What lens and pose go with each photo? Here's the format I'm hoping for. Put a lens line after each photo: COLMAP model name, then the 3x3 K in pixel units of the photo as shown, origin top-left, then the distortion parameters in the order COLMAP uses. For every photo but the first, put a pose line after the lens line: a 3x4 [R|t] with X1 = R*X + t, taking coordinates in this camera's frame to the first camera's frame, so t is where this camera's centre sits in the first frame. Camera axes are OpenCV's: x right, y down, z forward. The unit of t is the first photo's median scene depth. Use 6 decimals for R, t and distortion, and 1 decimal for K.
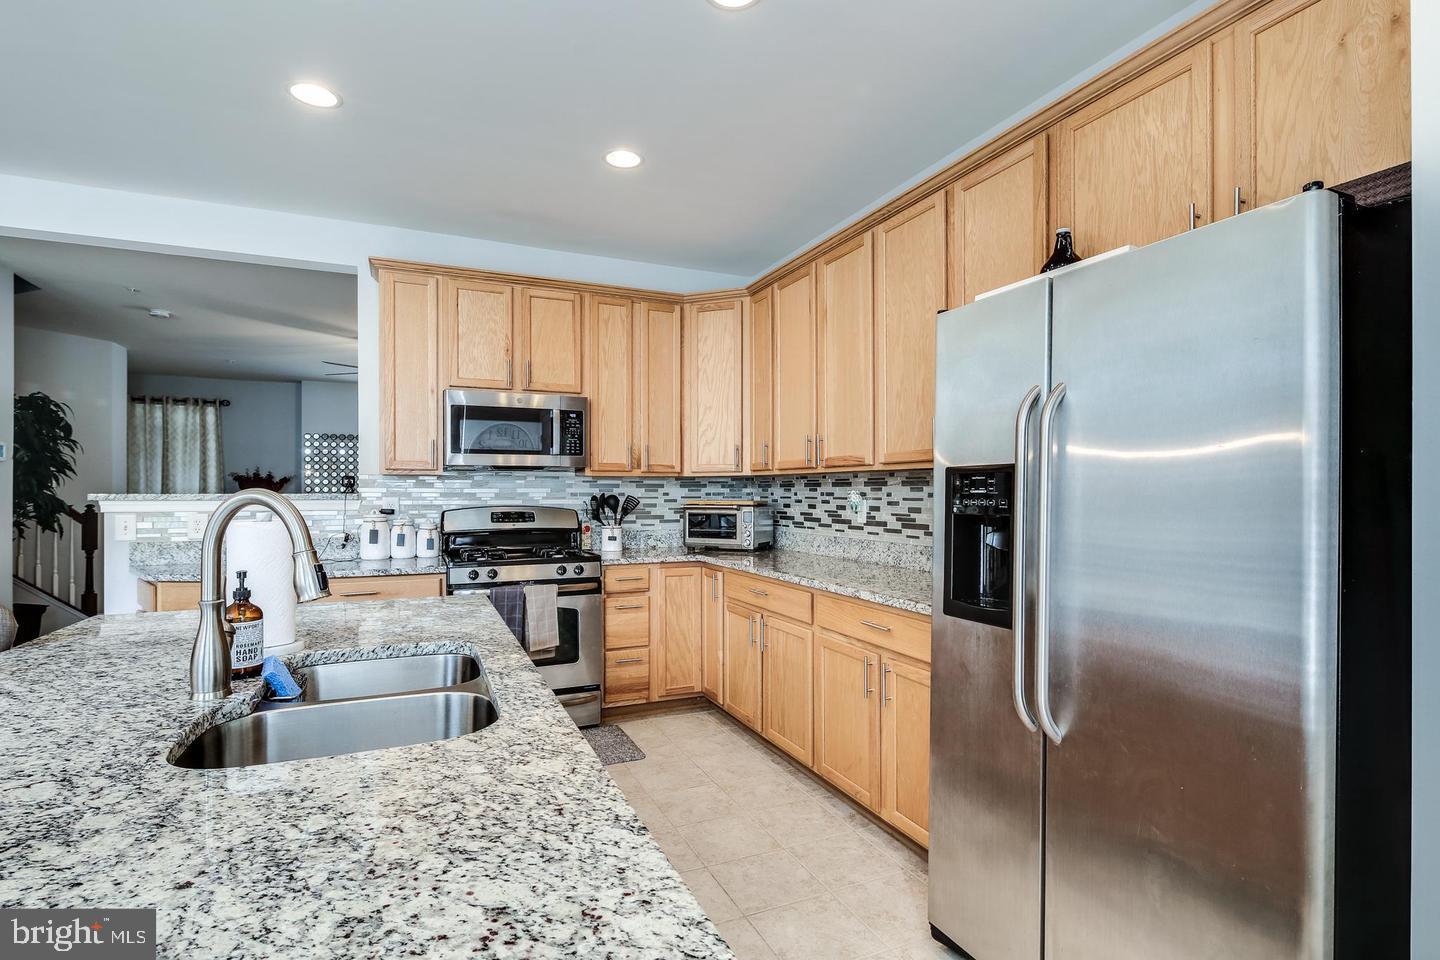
lens RADIAL K [[701.3, 0, 720.5], [0, 701.3, 489.8], [0, 0, 1]] dist [0.002974, -0.000813]
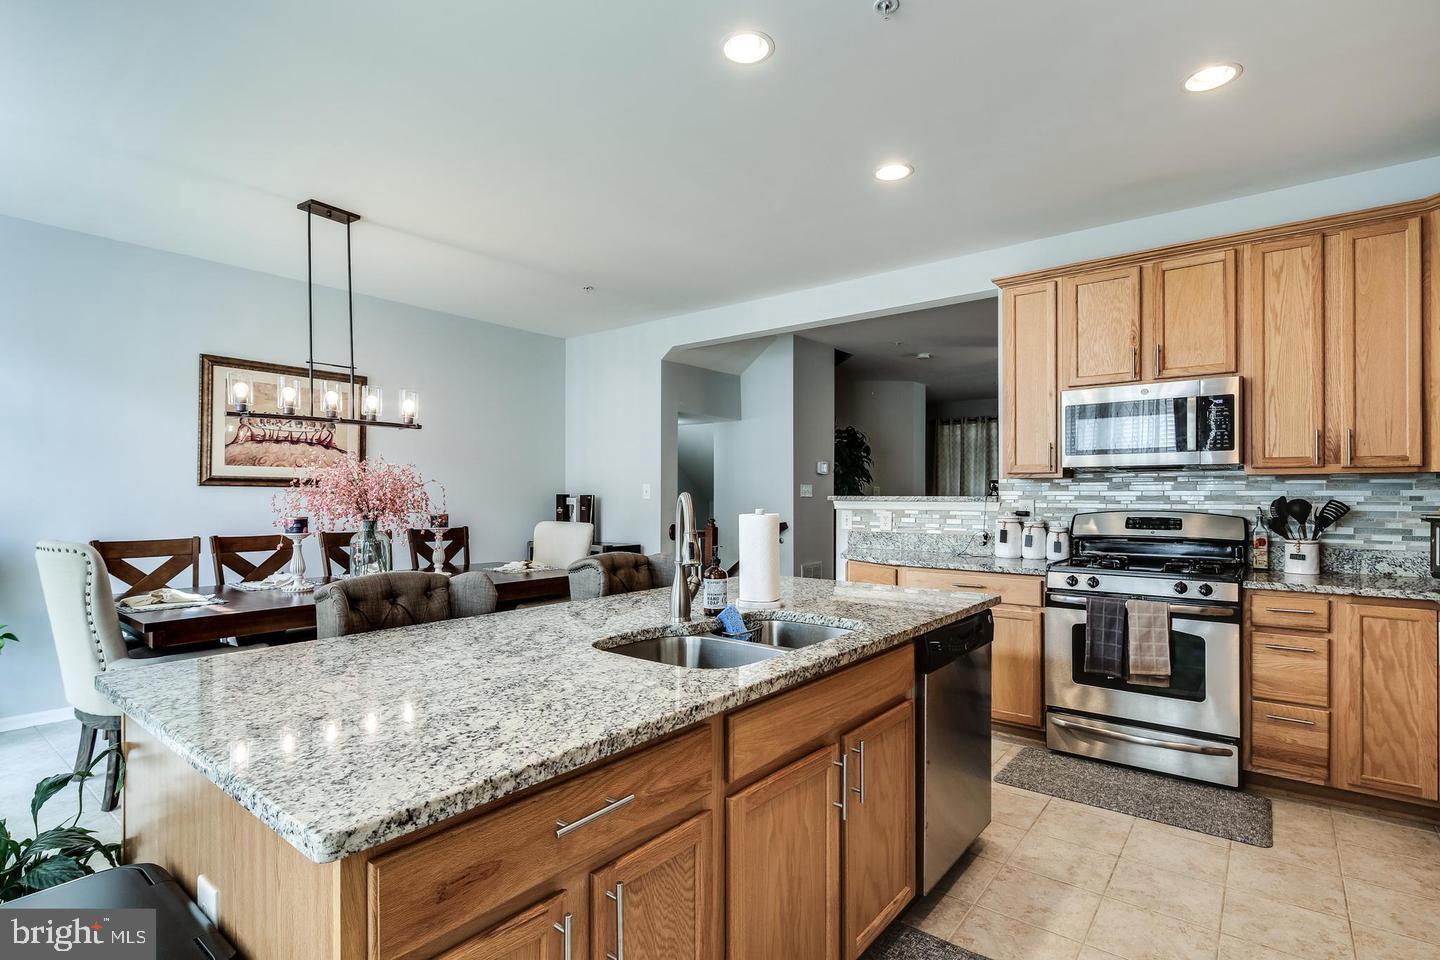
lens RADIAL K [[701.3, 0, 719.8], [0, 701.3, 488.9], [0, 0, 1]] dist [0.002974, -0.000813]
pose [[0.466309, -0.006882, -0.884595, 0.246324], [0.001901, 0.999975, -0.006777, 0.000327], [0.884620, 0.001479, 0.466310, 0.106913]]
